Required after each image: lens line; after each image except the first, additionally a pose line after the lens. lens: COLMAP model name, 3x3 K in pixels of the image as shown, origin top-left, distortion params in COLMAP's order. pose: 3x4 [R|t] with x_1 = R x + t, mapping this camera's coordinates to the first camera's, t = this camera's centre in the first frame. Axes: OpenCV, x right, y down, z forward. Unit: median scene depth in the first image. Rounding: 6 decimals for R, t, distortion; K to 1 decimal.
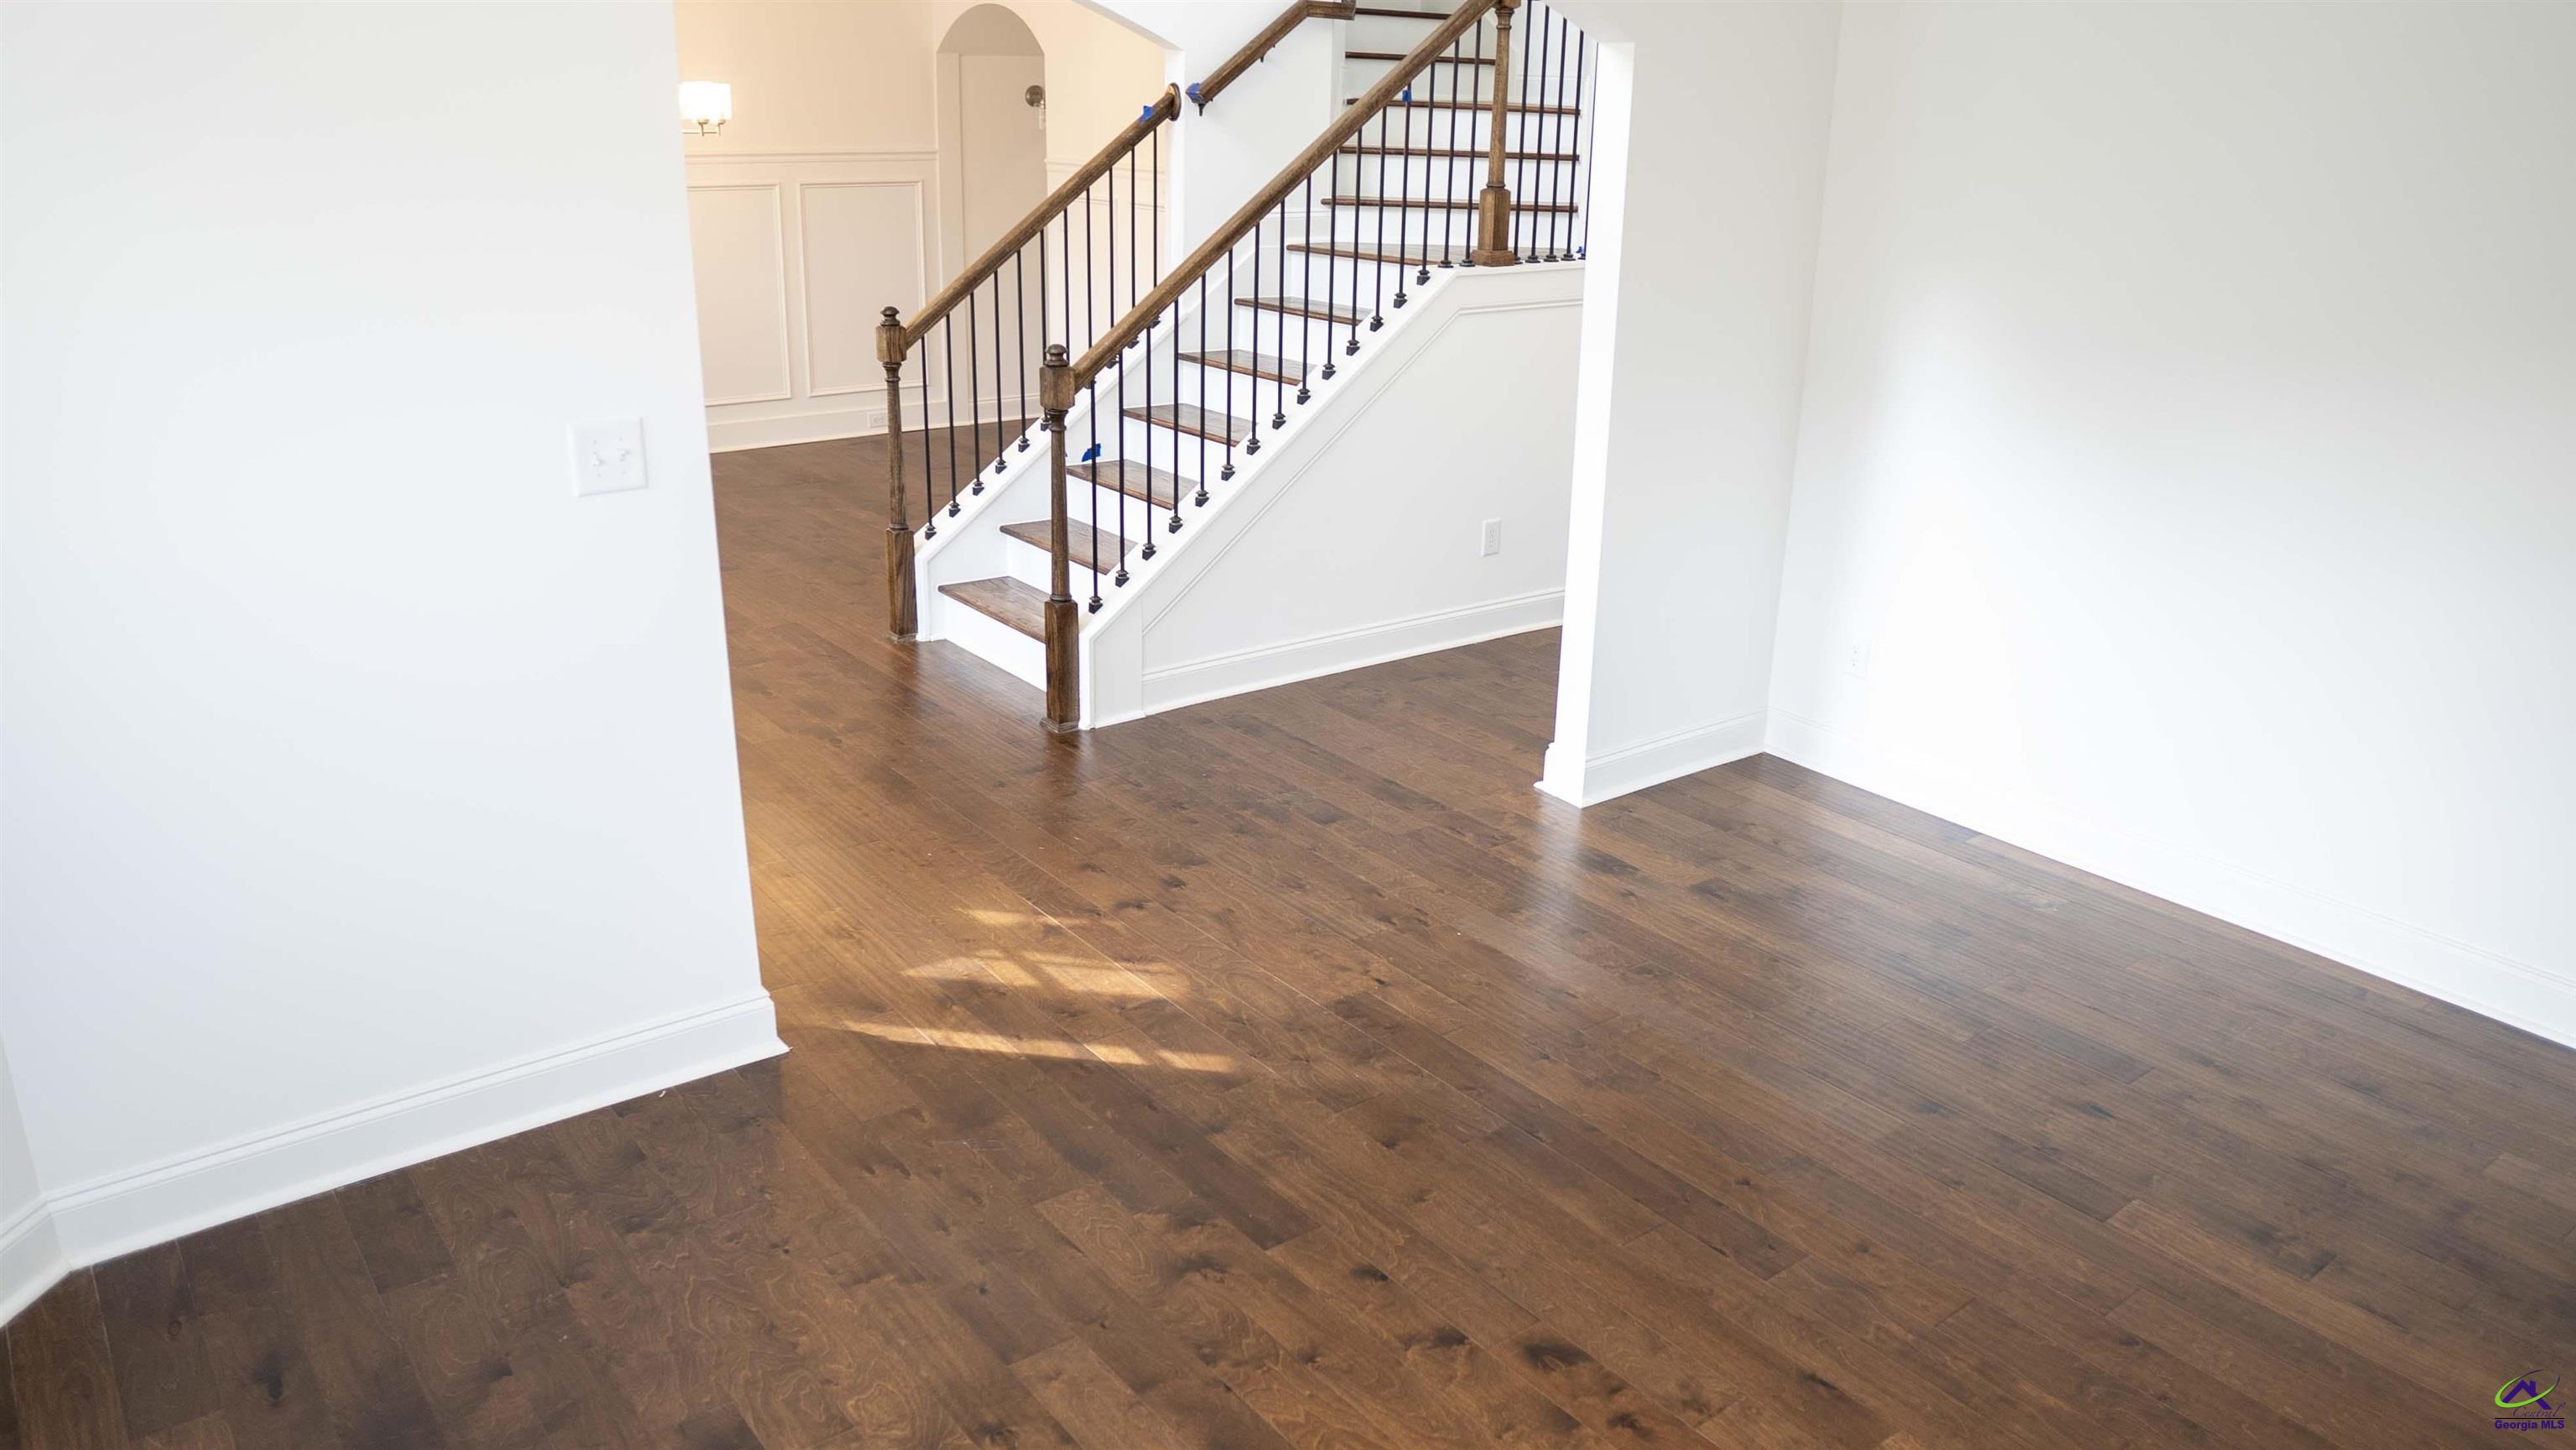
lens RADIAL K [[1795.1, 0, 1309.3], [0, 1795.1, 720.5], [0, 0, 1]] dist [-0.078593, 0.000330]
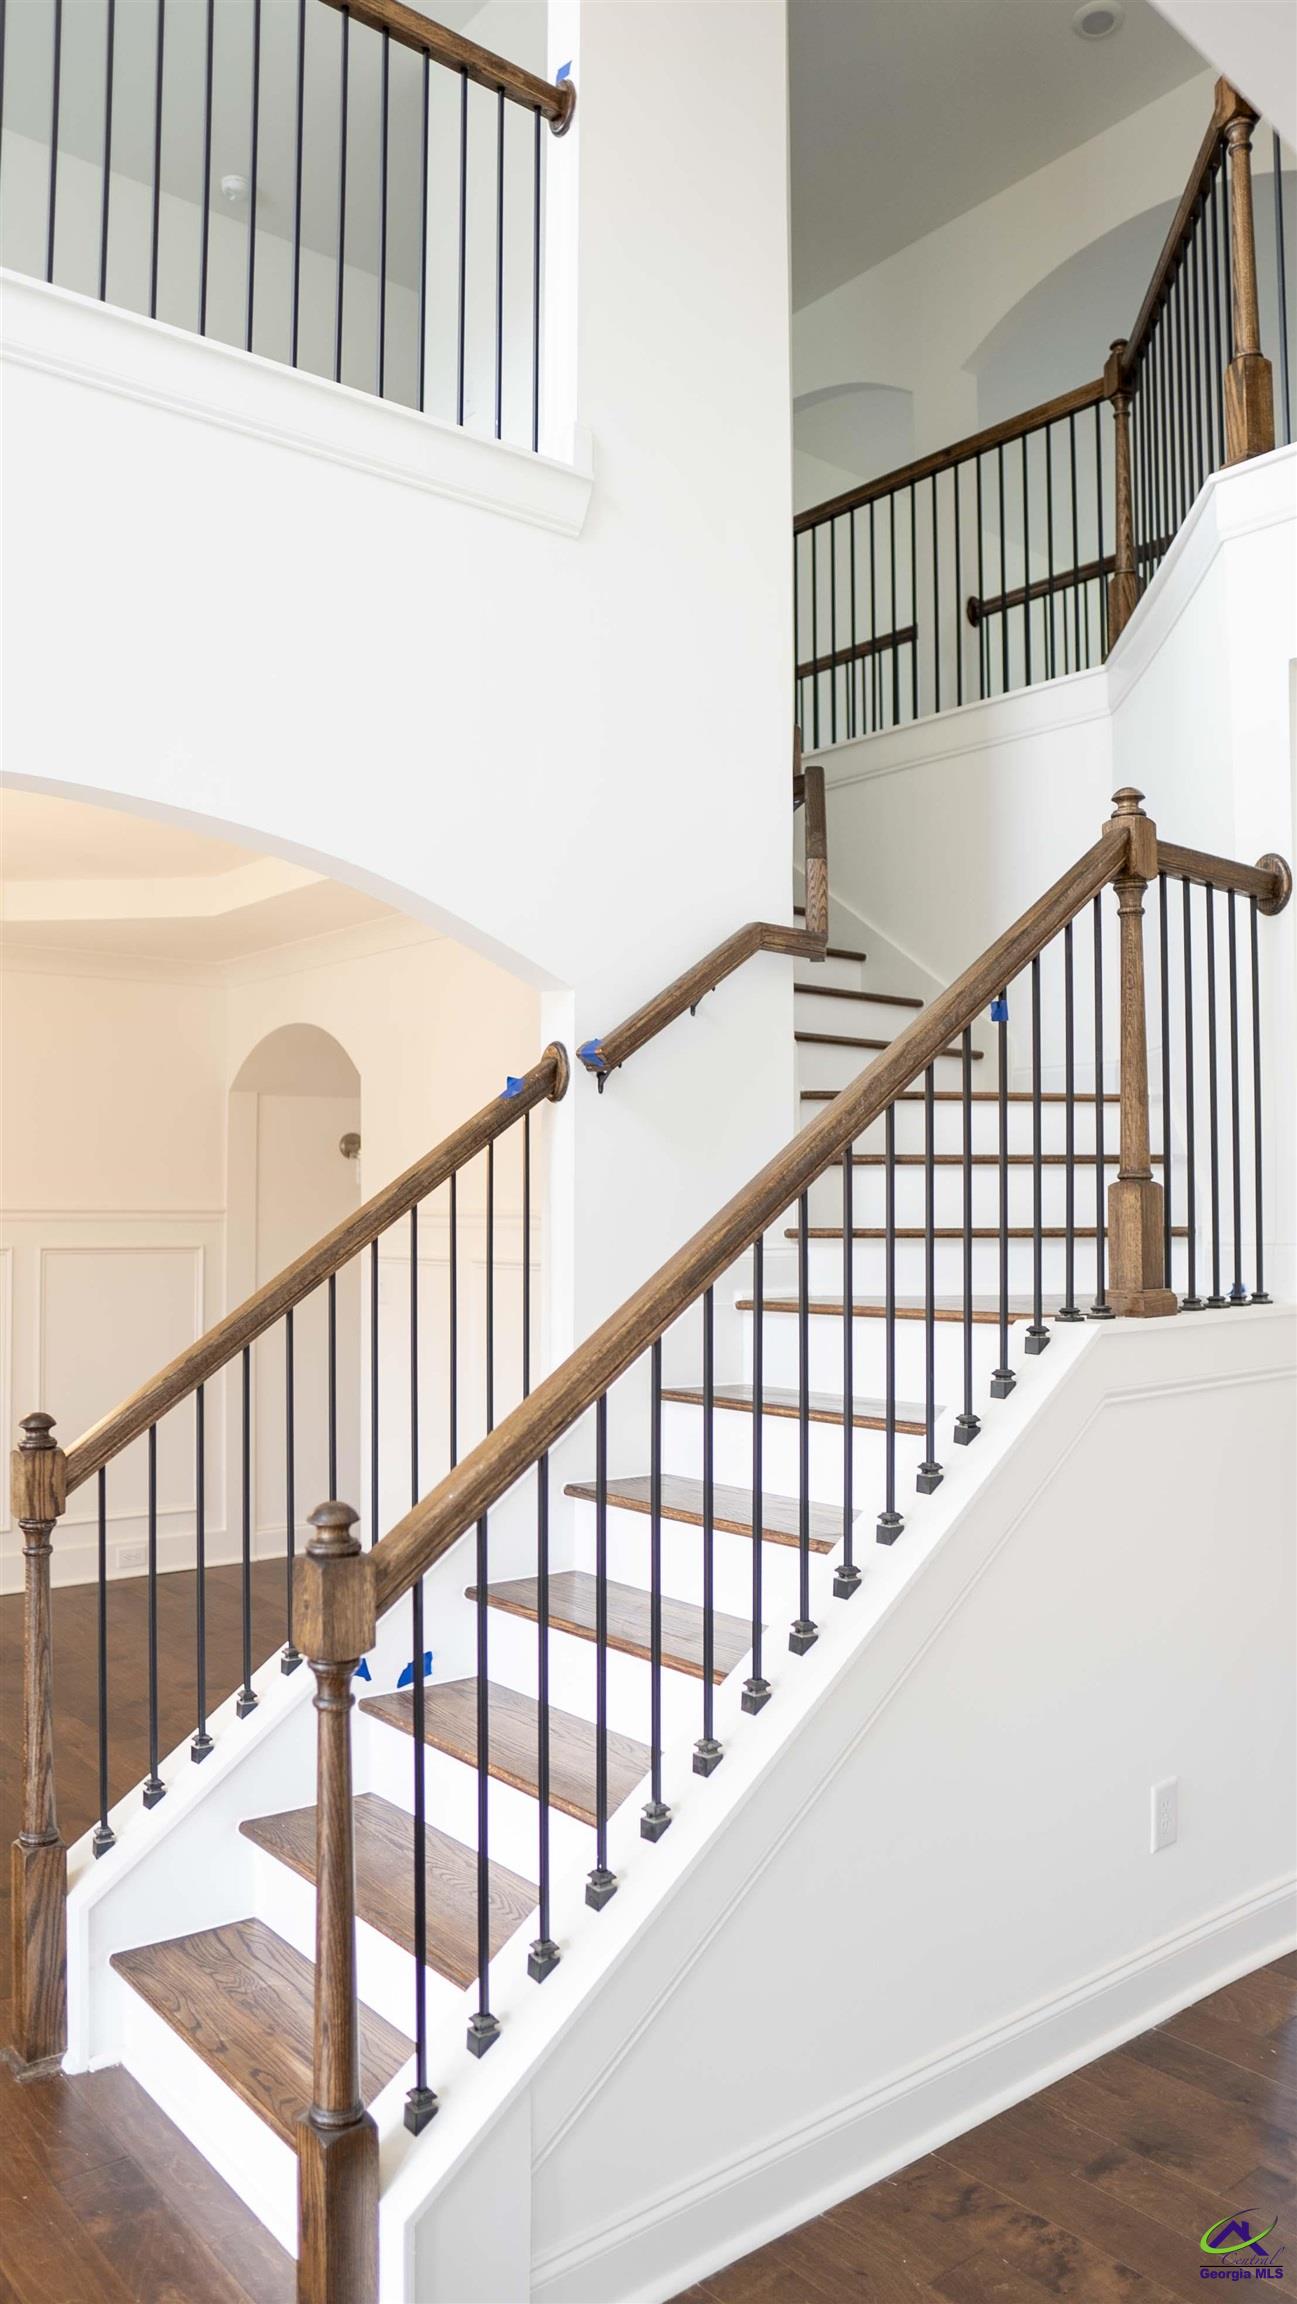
lens RADIAL K [[1605.4, 0, 552.5], [0, 1605.4, 1156.1], [0, 0, 1]] dist [-0.078593, 0.000330]
pose [[0.999132, -0.026996, -0.031729, -0.062115], [0.013403, 0.929434, -0.368745, -0.120314], [0.039445, 0.368000, 0.928989, 0.509253]]
